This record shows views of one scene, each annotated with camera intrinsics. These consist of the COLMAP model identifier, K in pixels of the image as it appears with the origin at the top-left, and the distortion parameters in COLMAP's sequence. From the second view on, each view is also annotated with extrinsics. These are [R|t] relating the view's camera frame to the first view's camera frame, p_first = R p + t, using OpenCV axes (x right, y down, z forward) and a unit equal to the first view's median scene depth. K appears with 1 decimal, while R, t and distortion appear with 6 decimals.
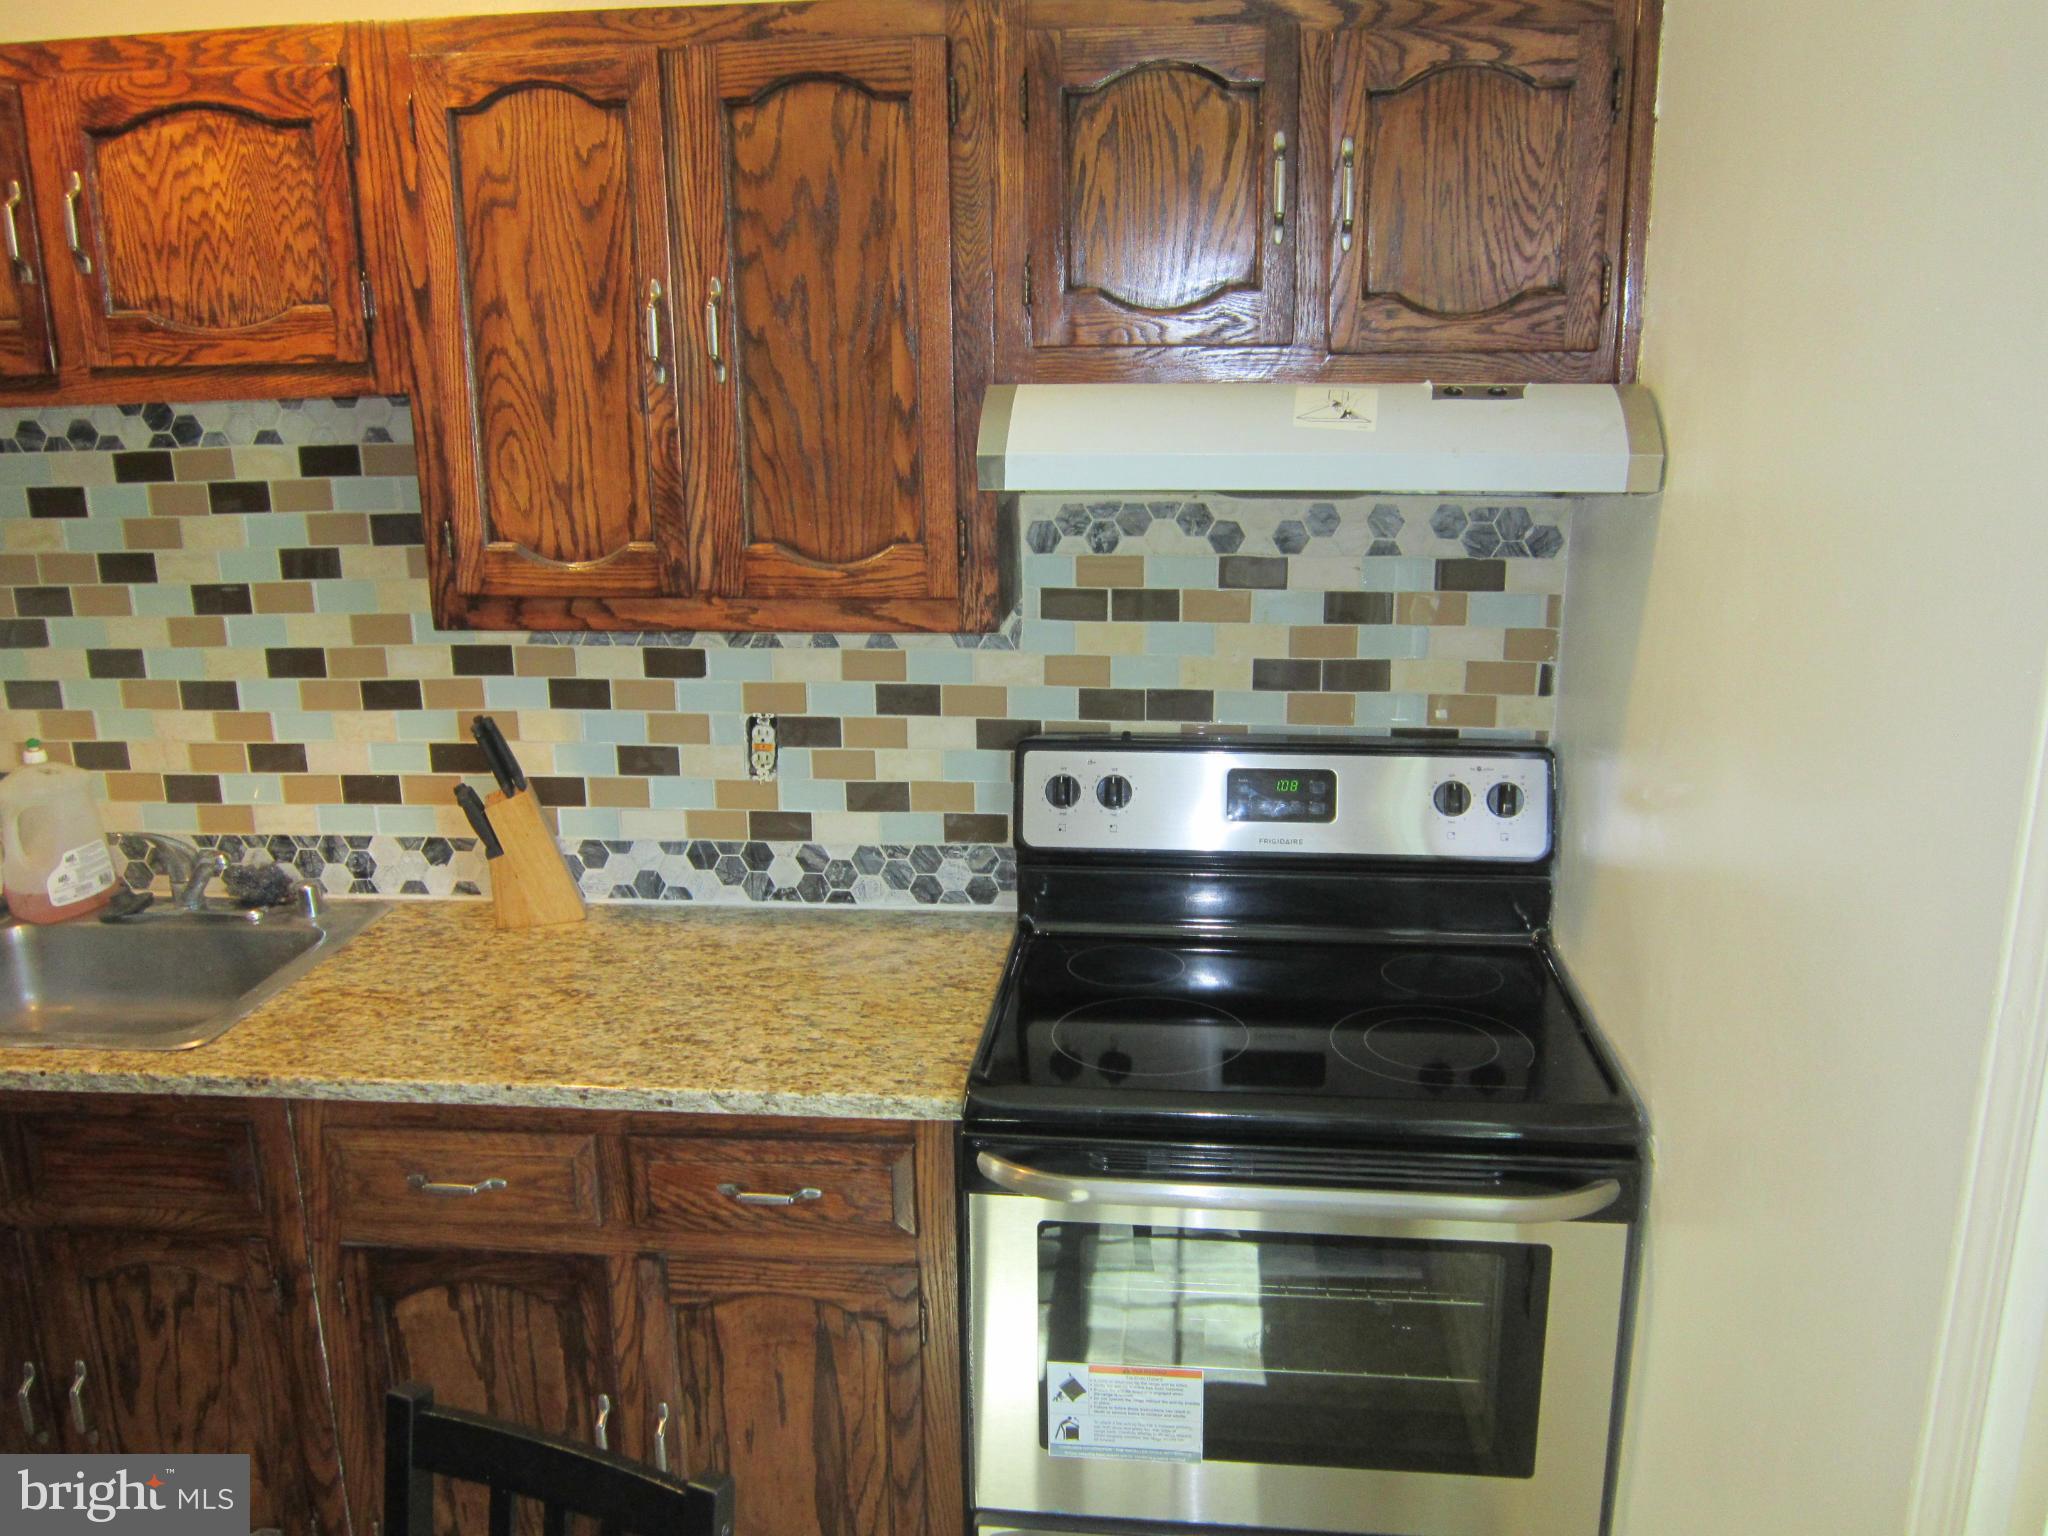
lens RADIAL K [[1692.3, 0, 1017.1], [0, 1692.3, 749.5], [0, 0, 1]] dist [-0.040850, 0.020815]
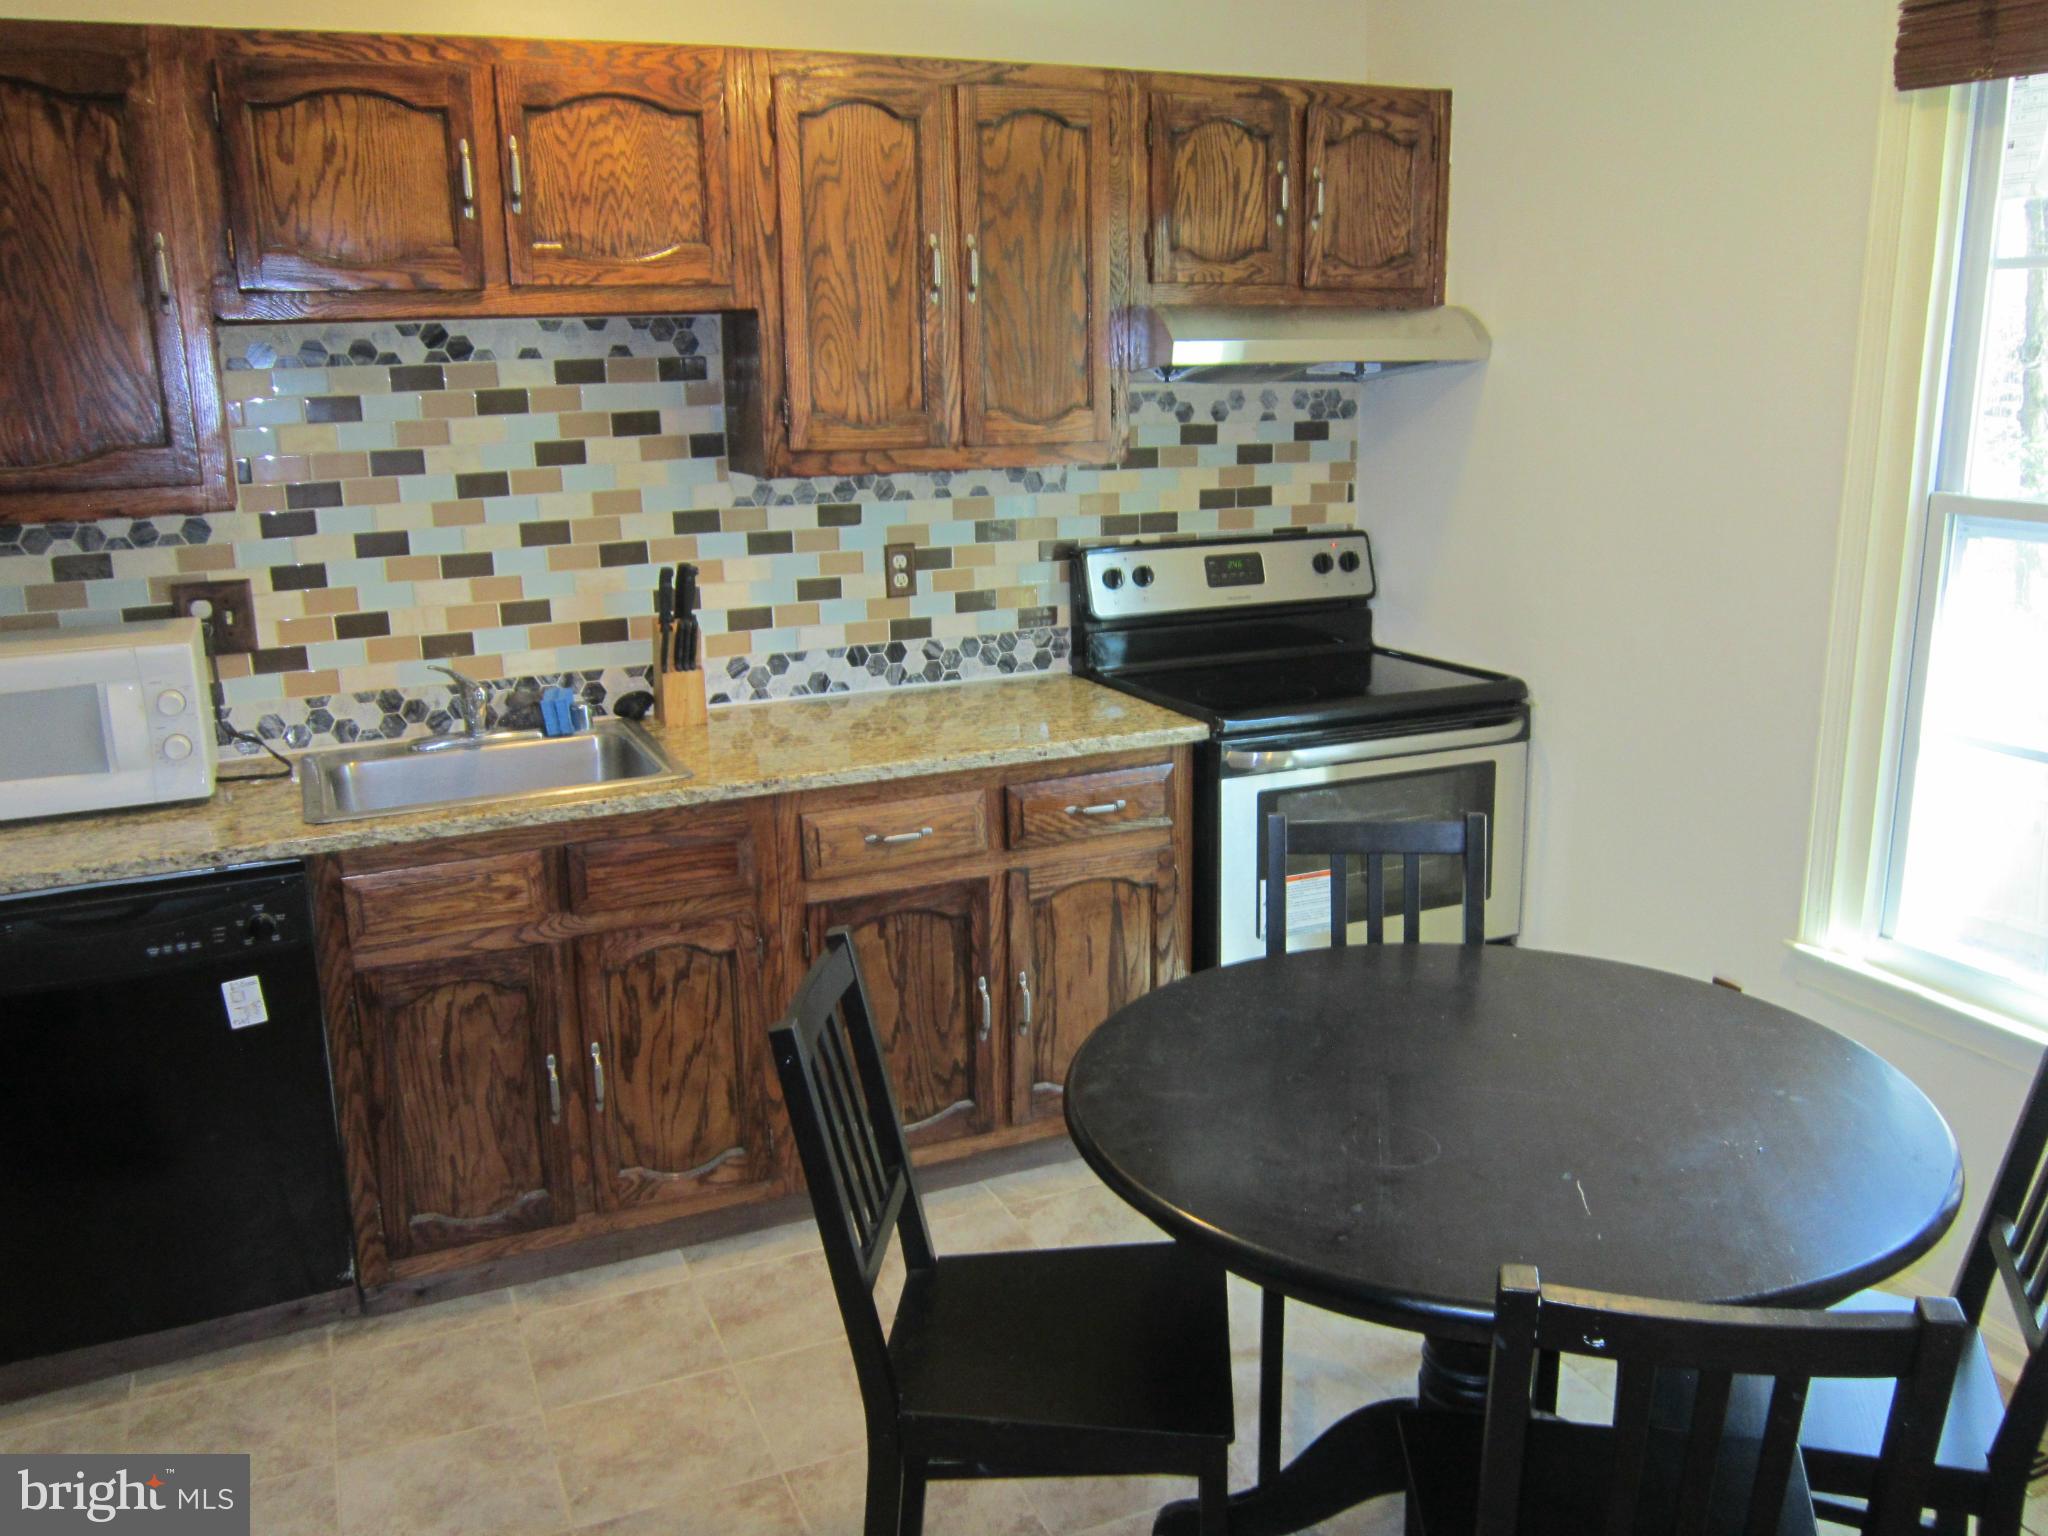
lens RADIAL K [[1703.2, 0, 1014.3], [0, 1703.2, 744.6], [0, 0, 1]] dist [-0.037789, 0.023710]
pose [[0.863601, -0.110596, 0.491897, -0.916630], [0.128558, 0.991698, -0.002735, 0.184431], [-0.487511, 0.065599, 0.870649, -0.326763]]
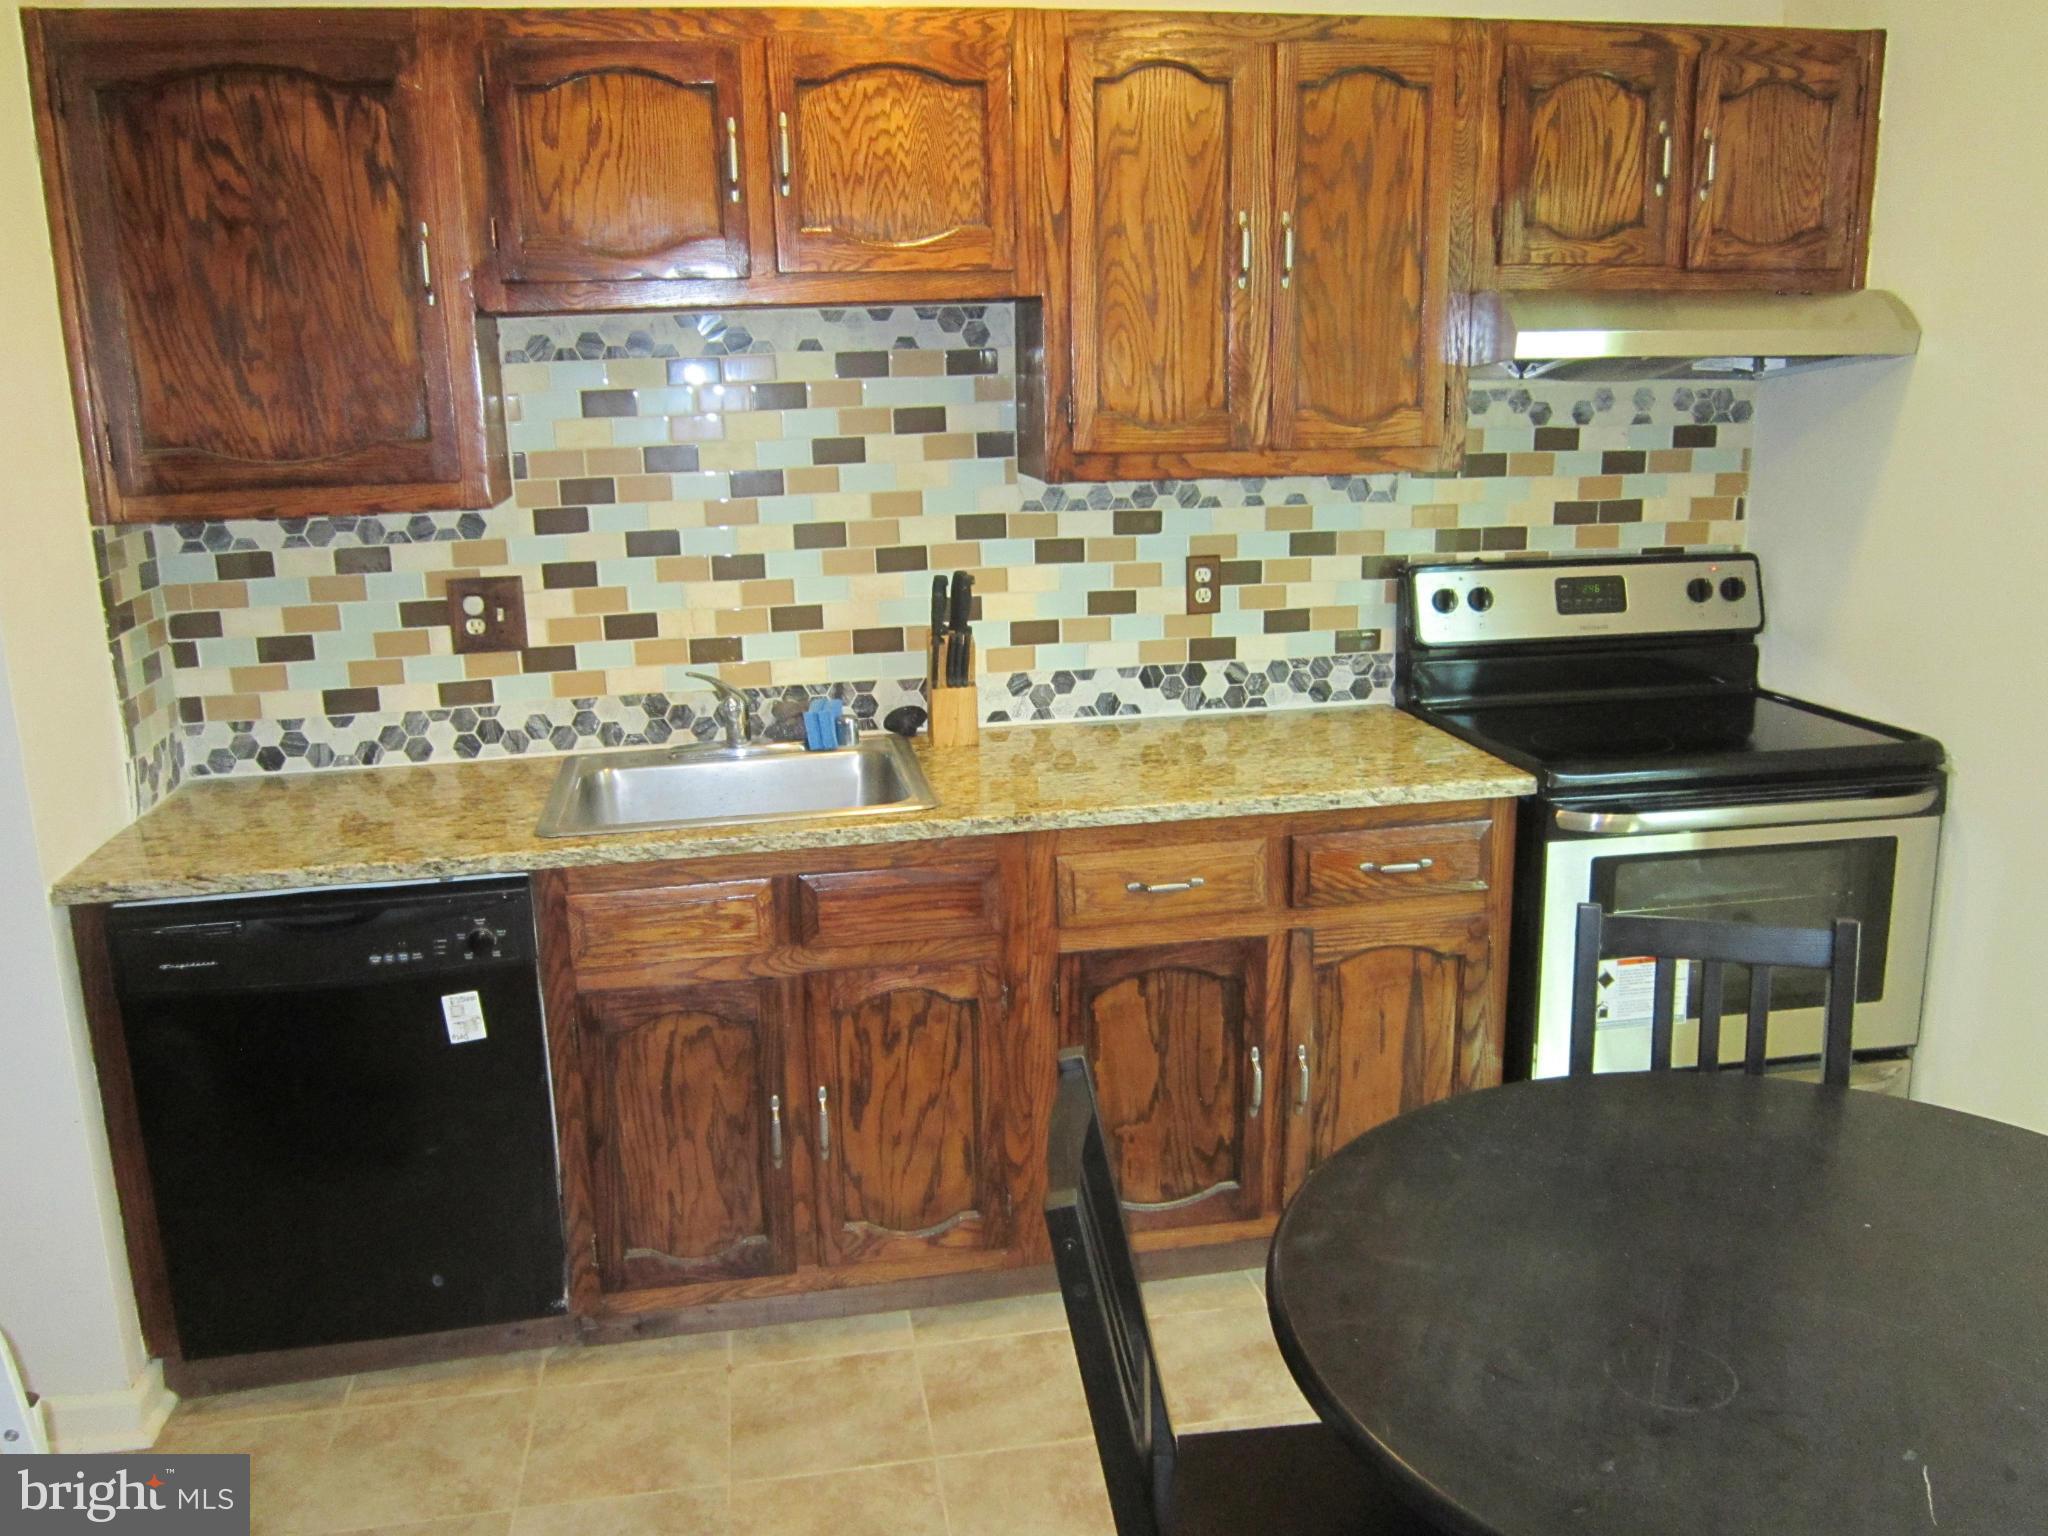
lens RADIAL K [[1692.3, 0, 1017.1], [0, 1692.3, 749.5], [0, 0, 1]] dist [-0.040850, 0.020815]
pose [[0.957641, -0.066466, 0.280190, -0.764298], [0.074276, 0.997087, -0.017337, 0.156610], [-0.278222, 0.037414, 0.959788, -0.225757]]
